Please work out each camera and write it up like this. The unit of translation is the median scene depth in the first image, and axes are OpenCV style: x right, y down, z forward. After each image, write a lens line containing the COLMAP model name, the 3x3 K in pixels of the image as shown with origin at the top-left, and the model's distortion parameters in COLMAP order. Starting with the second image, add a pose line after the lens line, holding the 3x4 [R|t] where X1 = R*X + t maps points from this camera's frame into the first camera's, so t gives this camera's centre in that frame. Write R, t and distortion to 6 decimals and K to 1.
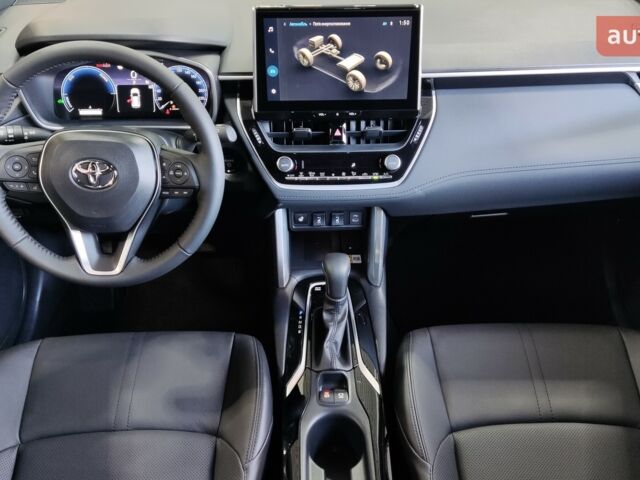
lens RADIAL K [[603.3, 0, 320.0], [0, 603.3, 240.0], [0, 0, 1]] dist [0.003861, 0.081308]
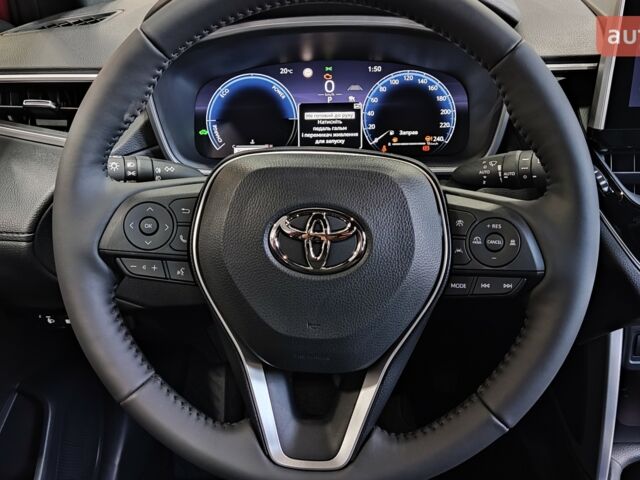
lens RADIAL K [[603.3, 0, 320.0], [0, 603.3, 240.0], [0, 0, 1]] dist [0.003861, 0.081308]
pose [[0.997592, 0.005258, -0.069161, -0.328600], [-0.017771, 0.983216, -0.181579, -0.027965], [0.067046, 0.182371, 0.980941, 0.546053]]
